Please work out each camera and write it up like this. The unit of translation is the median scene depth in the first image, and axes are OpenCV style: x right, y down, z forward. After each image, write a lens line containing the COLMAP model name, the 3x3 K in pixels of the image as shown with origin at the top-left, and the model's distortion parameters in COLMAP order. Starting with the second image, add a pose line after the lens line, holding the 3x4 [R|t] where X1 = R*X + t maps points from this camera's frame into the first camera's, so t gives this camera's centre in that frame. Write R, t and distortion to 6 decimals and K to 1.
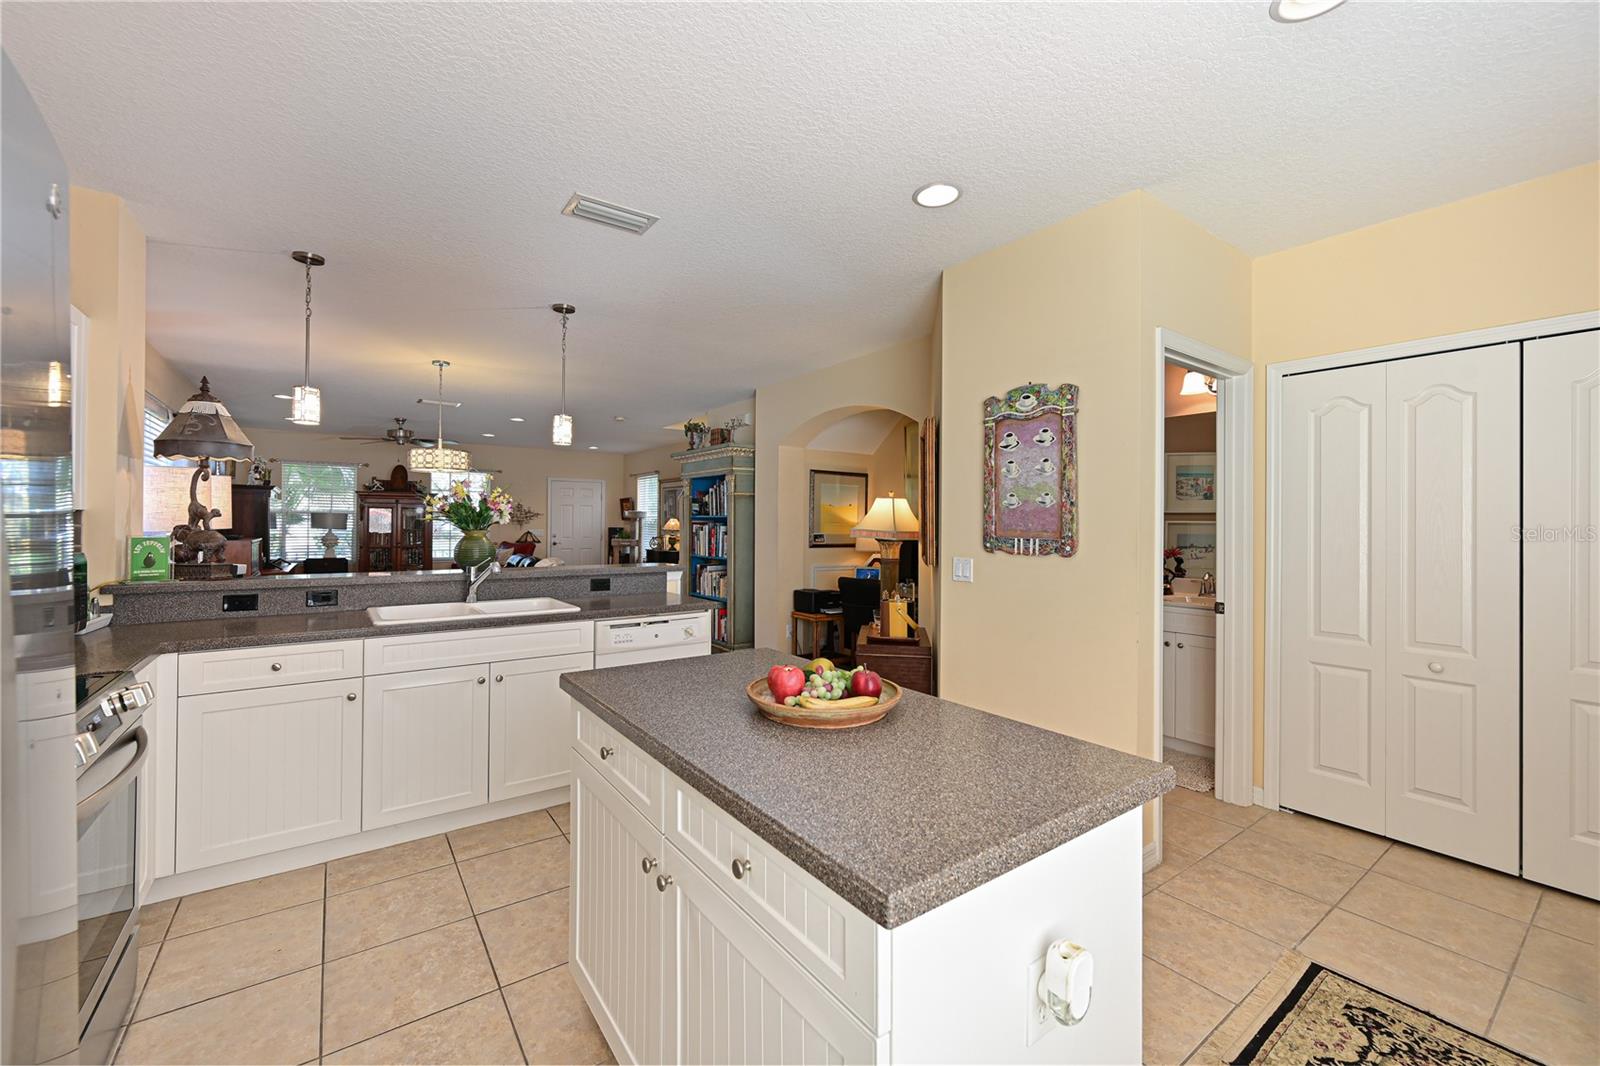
lens RADIAL K [[645.5, 0, 786.8], [0, 645.5, 523.4], [0, 0, 1]] dist [-0.002215, -0.000209]
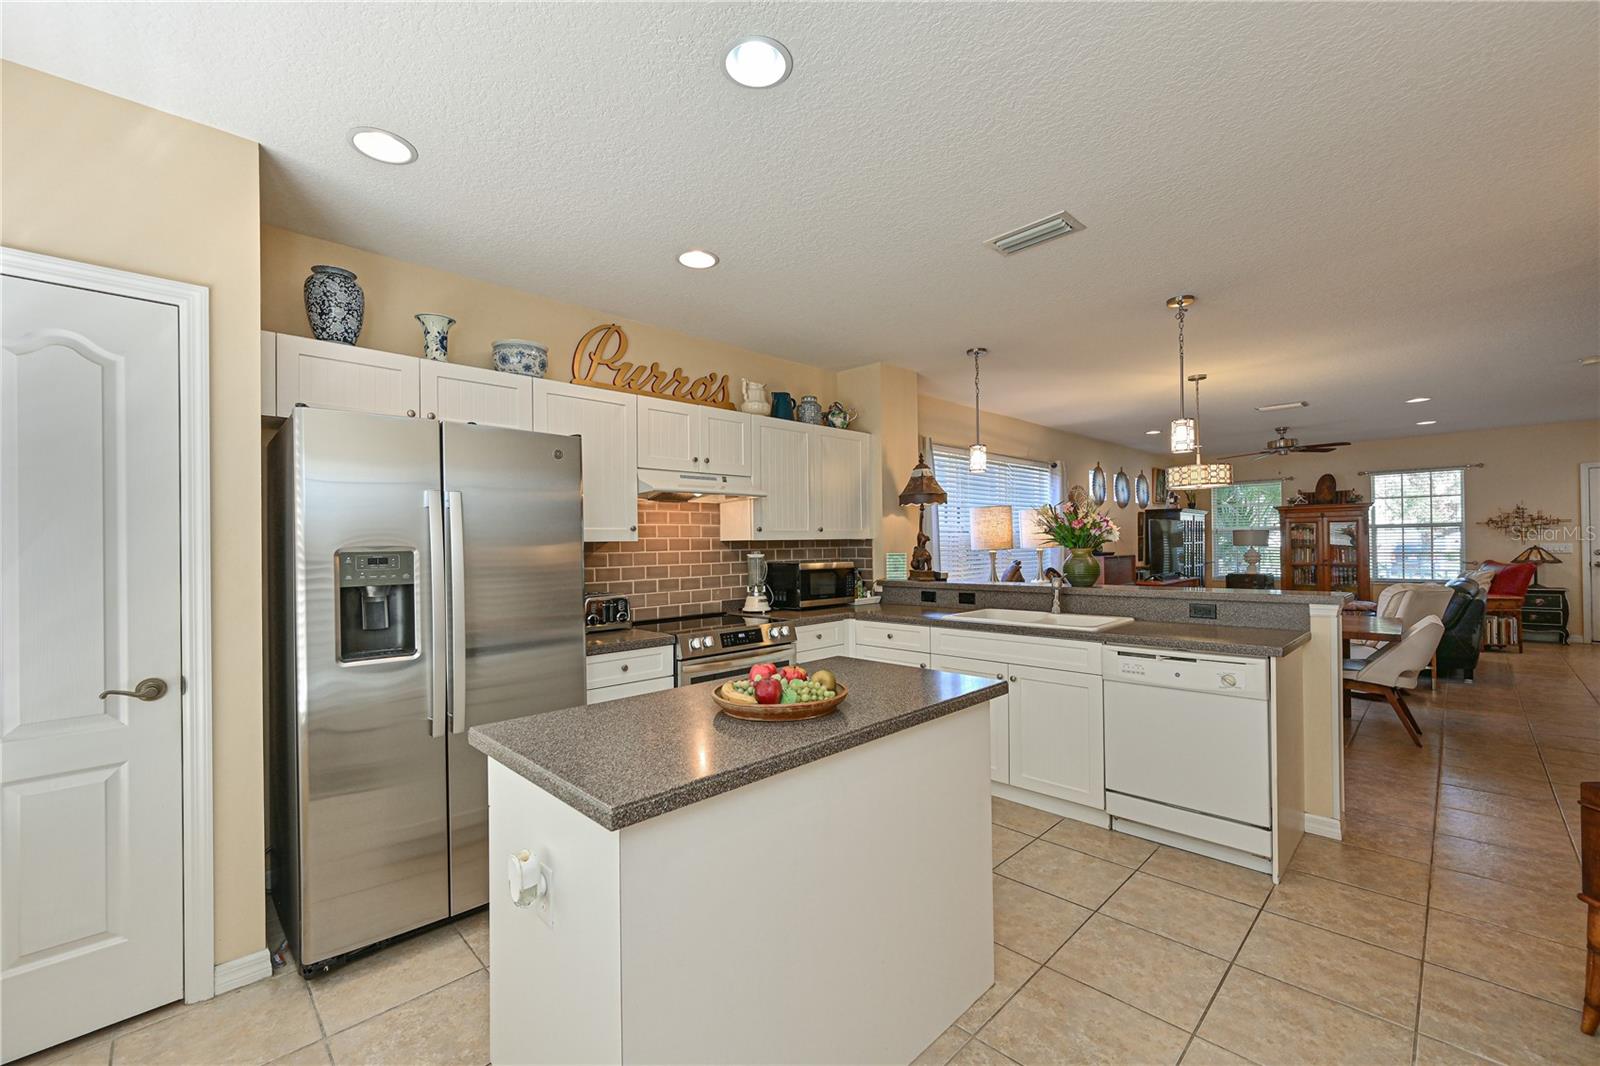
lens RADIAL K [[643.8, 0, 799.5], [0, 643.8, 541.9], [0, 0, 1]] dist [-0.001089, 0.000158]
pose [[0.153514, -0.014397, -0.988042, 0.189500], [0.018585, 0.999759, -0.011680, 0.001428], [0.987972, -0.016570, 0.153744, 0.137797]]
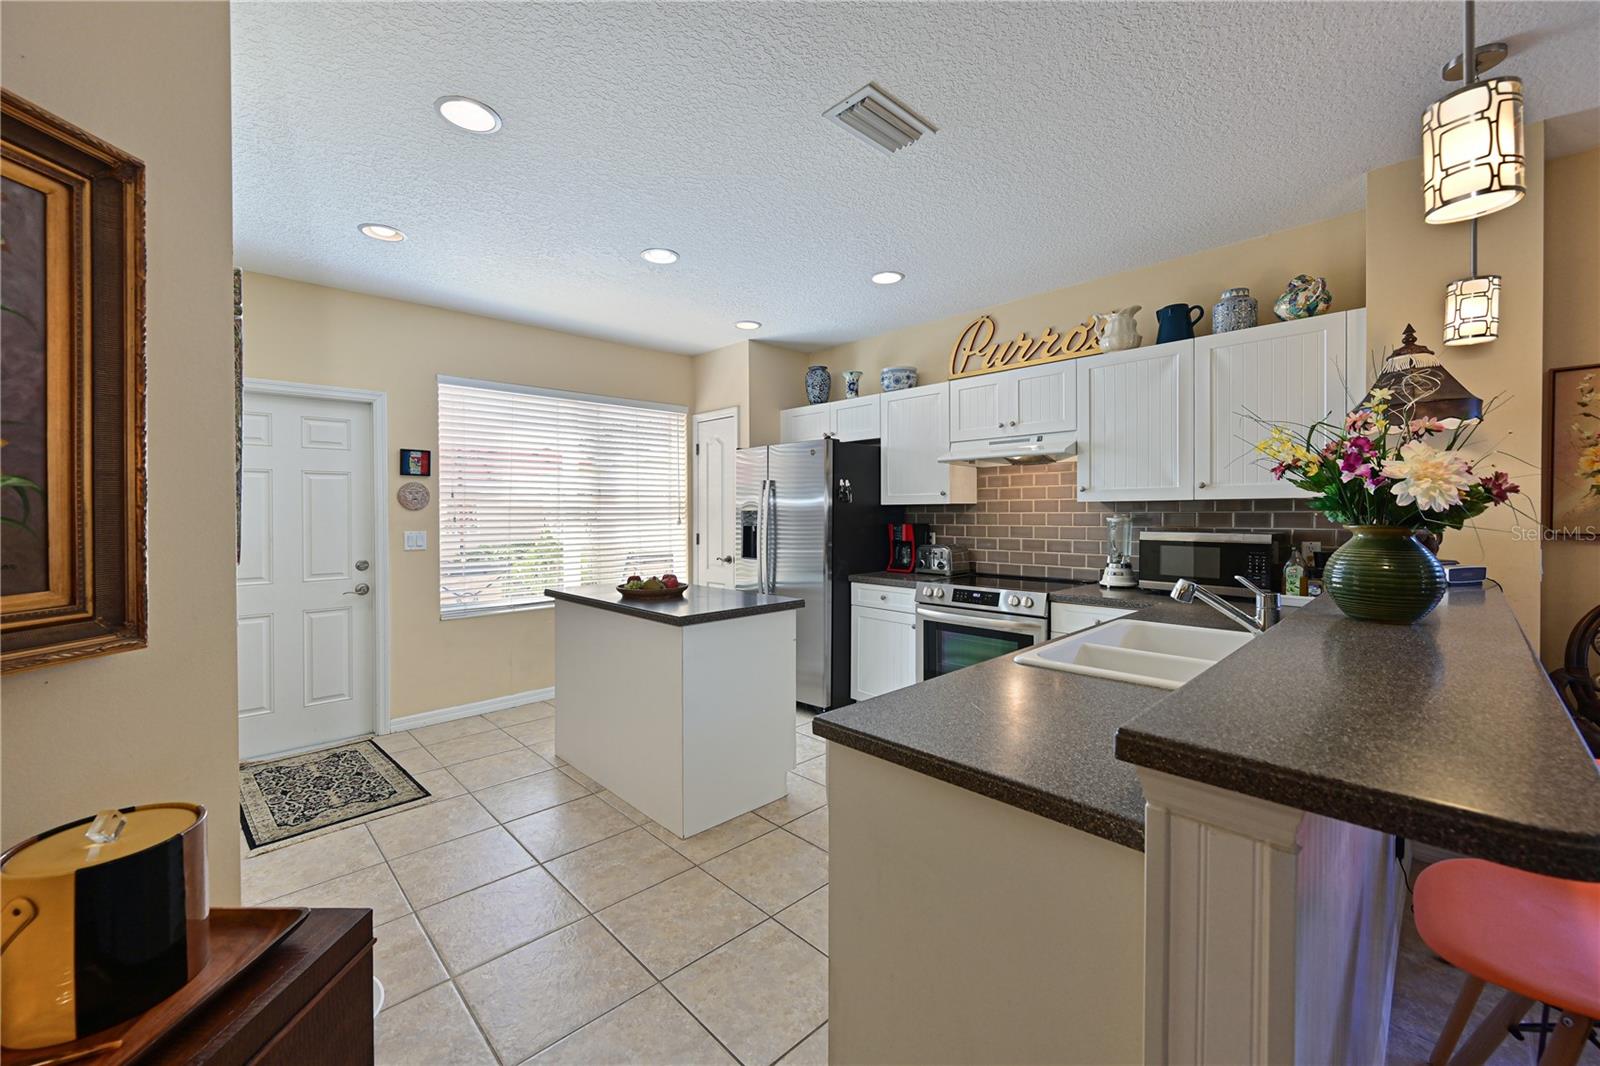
lens RADIAL K [[632.0, 0, 799.6], [0, 632.0, 509.5], [0, 0, 1]] dist [0.000956, 0.000177]
pose [[-0.989134, -0.000888, -0.147016, -0.015666], [-0.000169, 0.999988, -0.004903, 0.001098], [0.147019, -0.004825, -0.989122, 0.504811]]
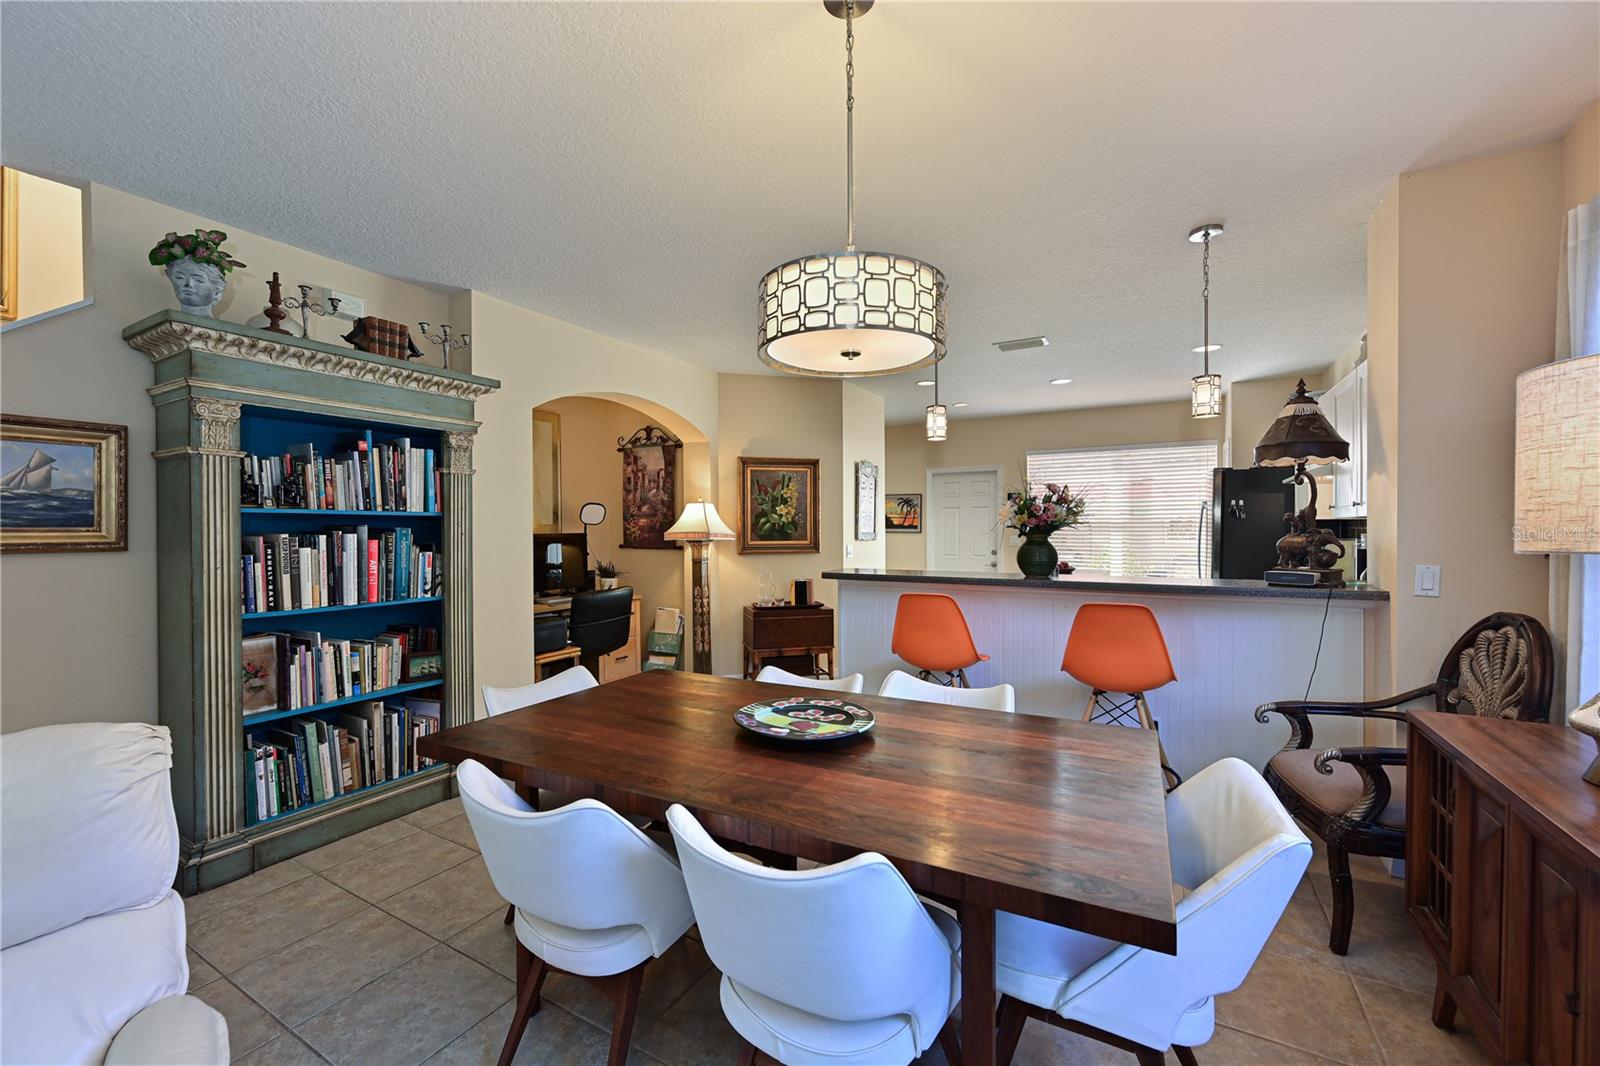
lens RADIAL K [[626.1, 0, 792.5], [0, 626.1, 524.1], [0, 0, 1]] dist [-0.000387, -0.000055]
pose [[-0.407499, 0.002688, 0.913201, -0.442067], [0.002886, 0.999994, -0.001656, -0.001438], [-0.913201, 0.001961, -0.407505, 0.637559]]
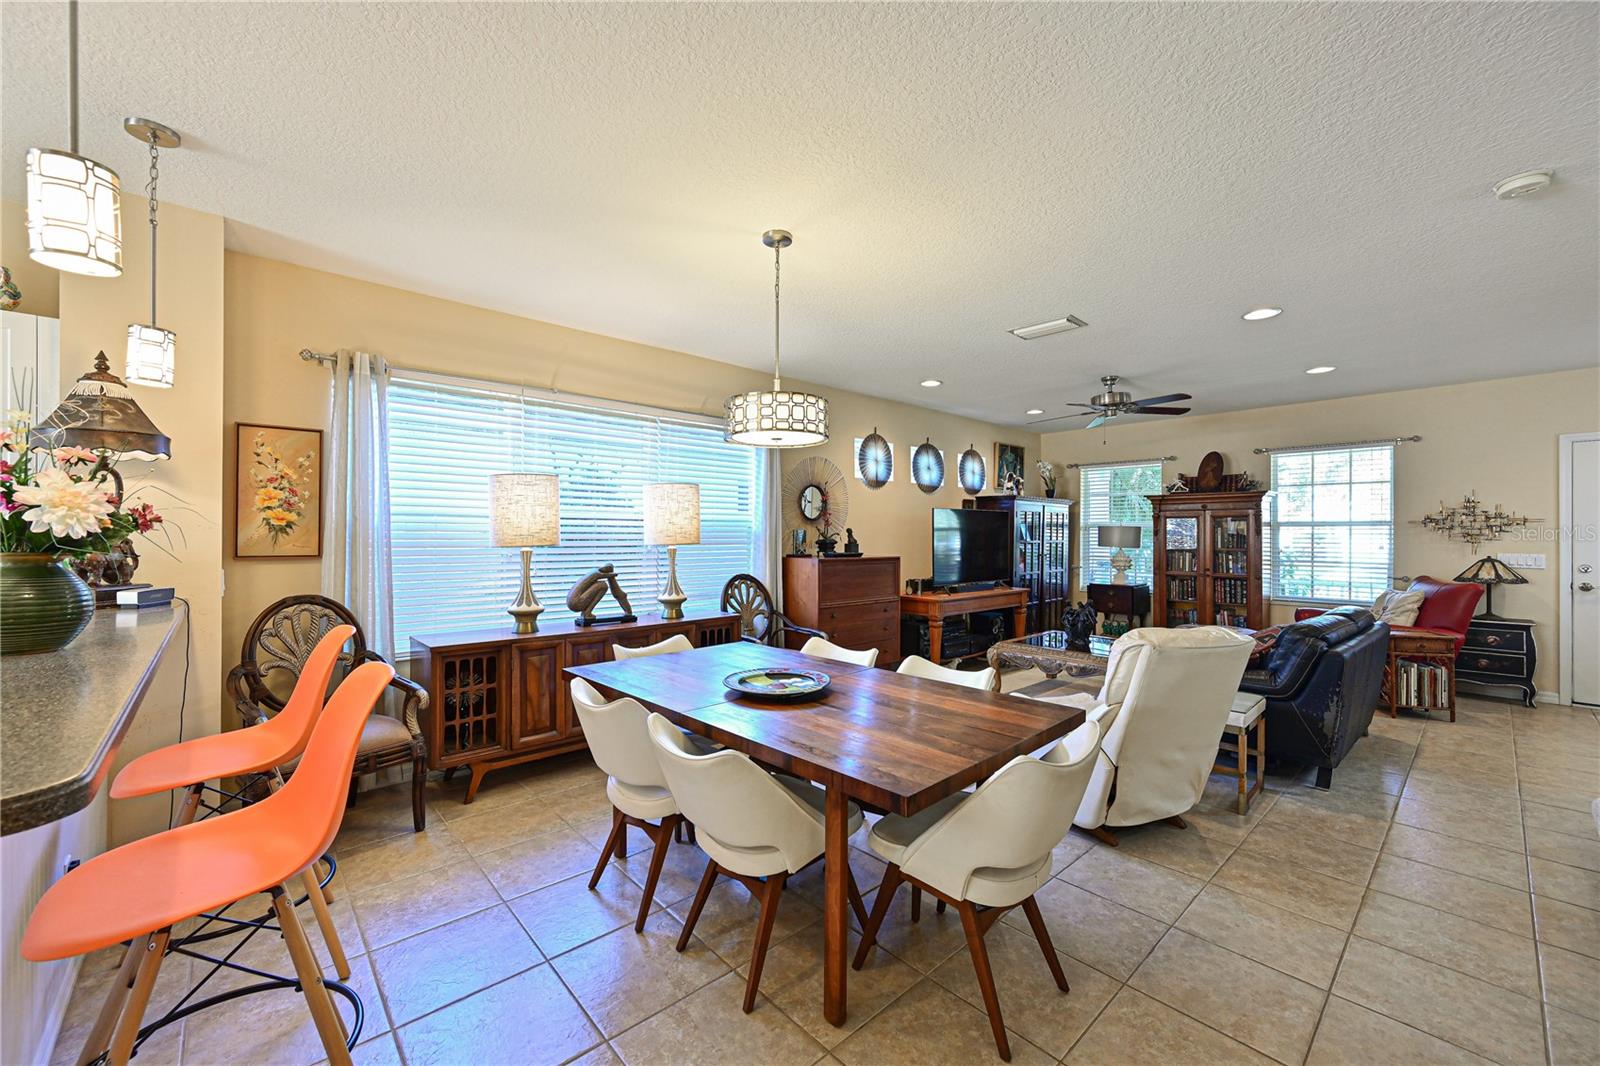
lens RADIAL K [[628.0, 0, 800.0], [0, 628.0, 533.0], [0, 0, 1]] dist [-0.000231, 0.000229]
pose [[0.120388, -0.010356, -0.992673, -0.011266], [-0.002032, 0.999941, -0.010678, 0.000786], [0.992725, 0.003302, 0.120360, 0.536380]]
